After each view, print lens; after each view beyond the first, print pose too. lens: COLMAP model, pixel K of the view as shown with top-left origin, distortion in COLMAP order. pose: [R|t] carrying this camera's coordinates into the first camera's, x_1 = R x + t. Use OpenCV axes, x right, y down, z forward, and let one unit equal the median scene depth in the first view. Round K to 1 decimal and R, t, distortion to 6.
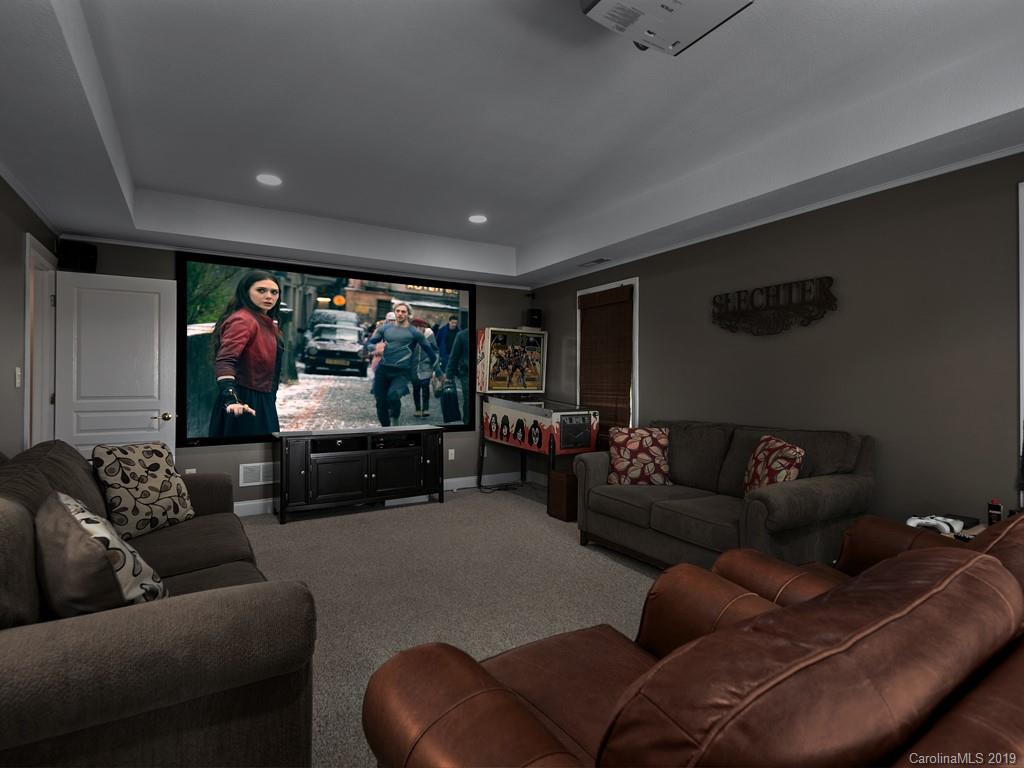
lens RADIAL K [[531.5, 0, 511.6], [0, 531.5, 380.9], [0, 0, 1]] dist [0.013895, -0.002182]
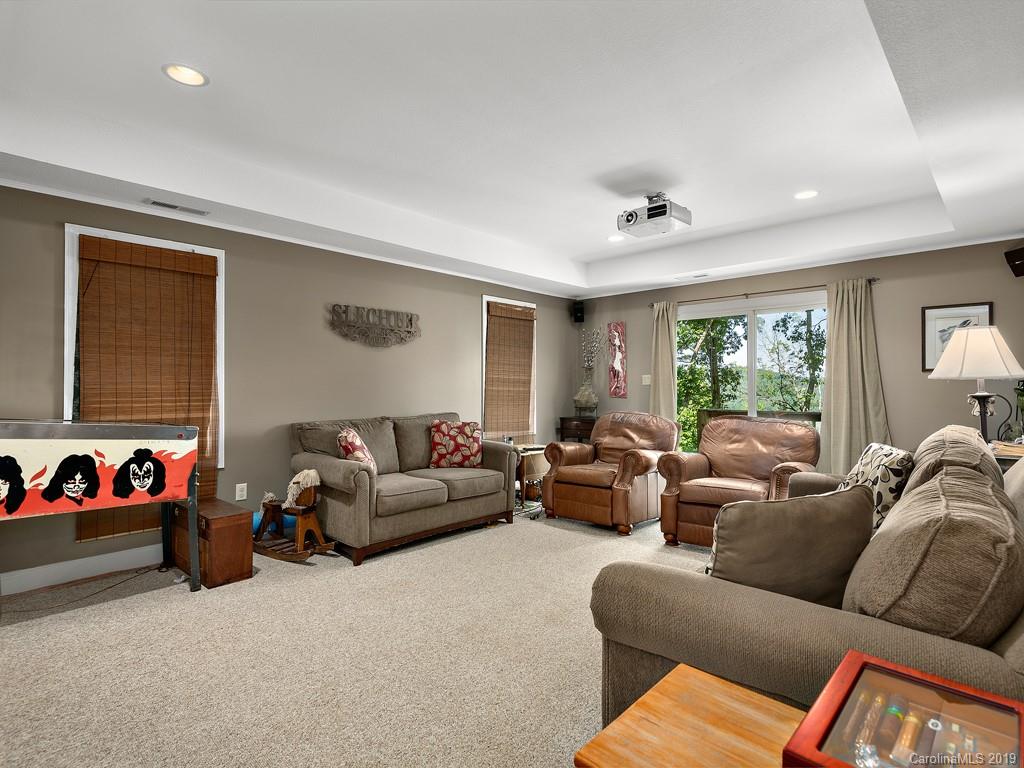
lens RADIAL K [[531.5, 0, 511.5], [0, 531.5, 386.2], [0, 0, 1]] dist [0.013895, -0.002182]
pose [[-0.292822, 0.001222, 0.956166, -0.623441], [-0.000473, 0.999999, -0.001423, 0.007081], [-0.956167, -0.000869, -0.292821, 0.792805]]
